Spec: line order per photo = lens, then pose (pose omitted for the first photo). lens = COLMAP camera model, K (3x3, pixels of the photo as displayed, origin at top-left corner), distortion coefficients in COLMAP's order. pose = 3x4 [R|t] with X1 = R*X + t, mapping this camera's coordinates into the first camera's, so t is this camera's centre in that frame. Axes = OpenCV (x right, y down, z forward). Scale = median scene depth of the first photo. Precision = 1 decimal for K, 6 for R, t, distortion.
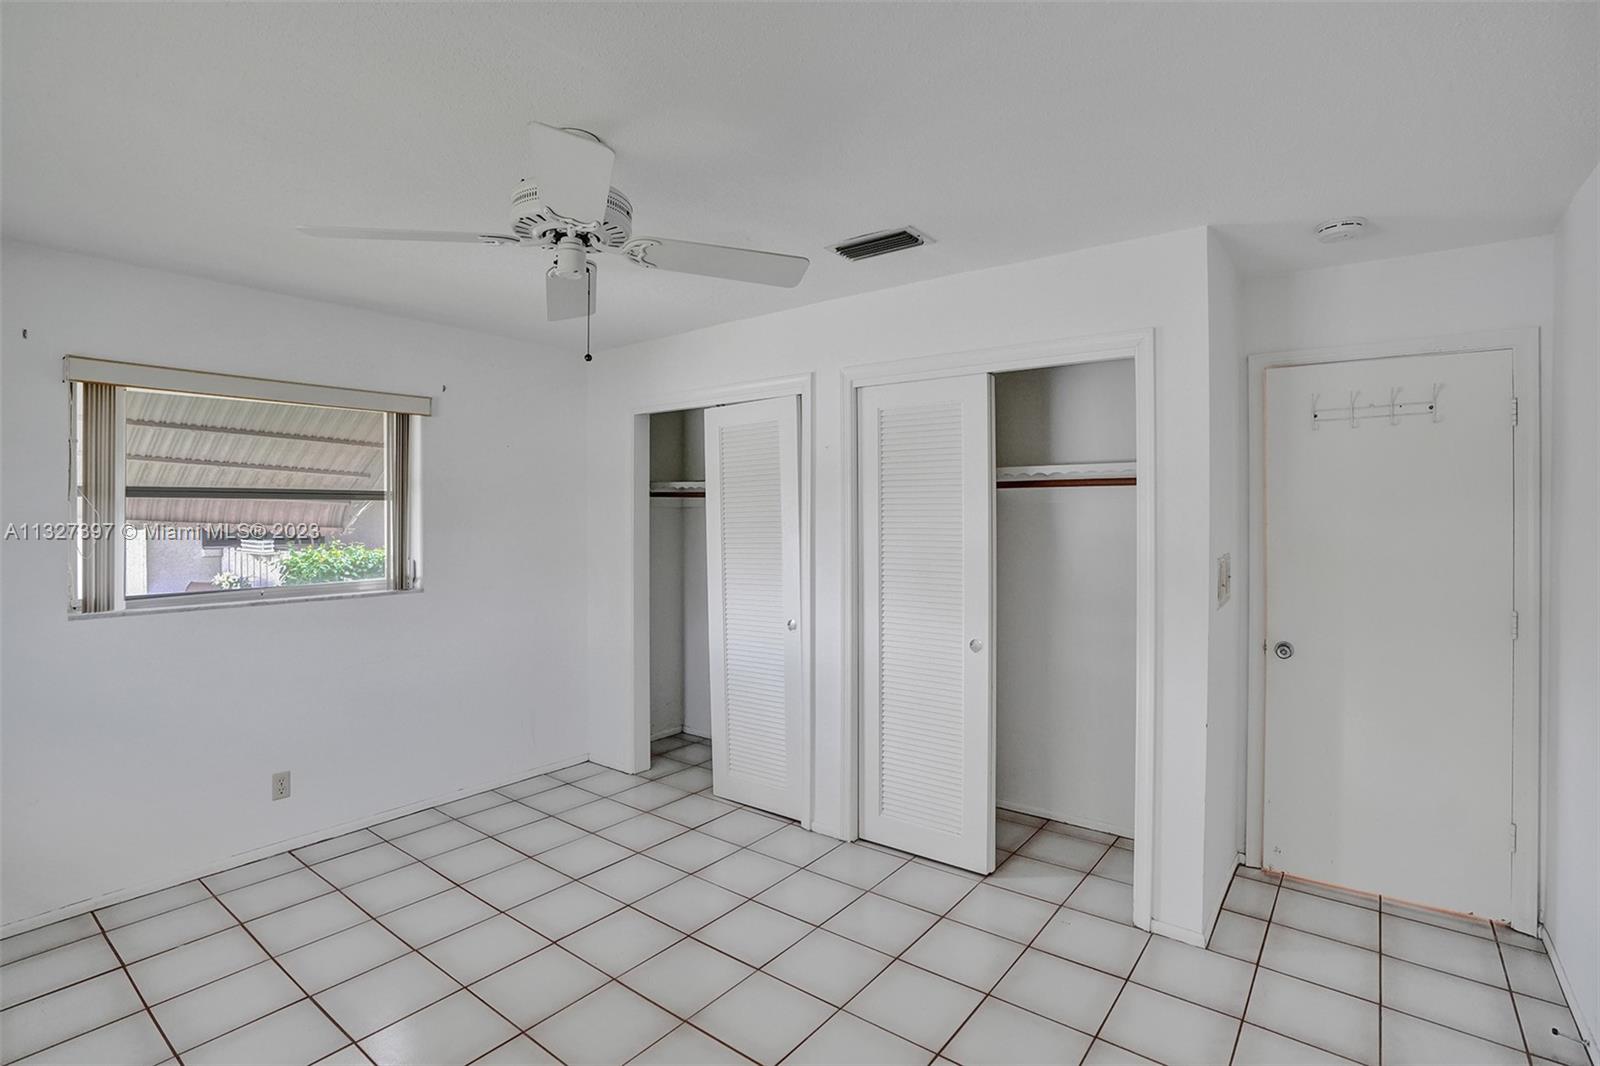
lens RADIAL K [[777.5, 0, 800.4], [0, 777.5, 506.4], [0, 0, 1]] dist [-0.007301, 0.003755]
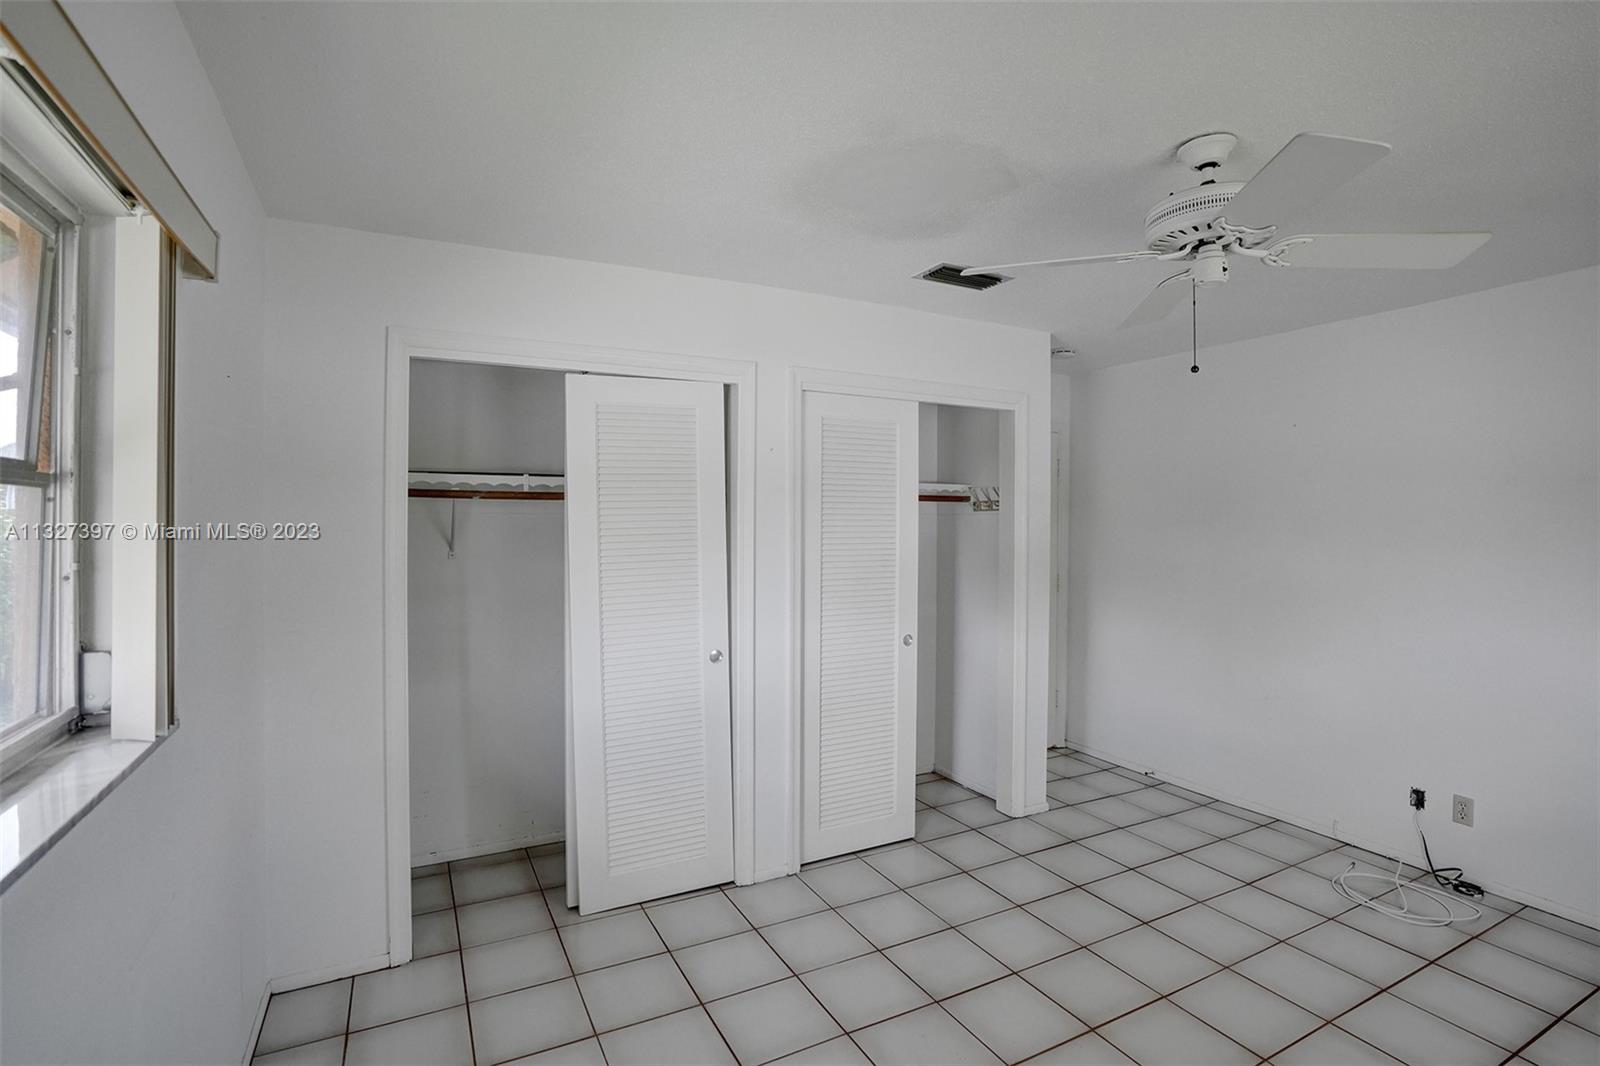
lens RADIAL K [[777.5, 0, 783.2], [0, 777.5, 528.1], [0, 0, 1]] dist [-0.007301, 0.003755]
pose [[0.425806, -0.001271, 0.904813, -0.318030], [-0.005198, 0.999979, 0.003850, 0.004662], [-0.904799, -0.006342, 0.425791, 0.247613]]
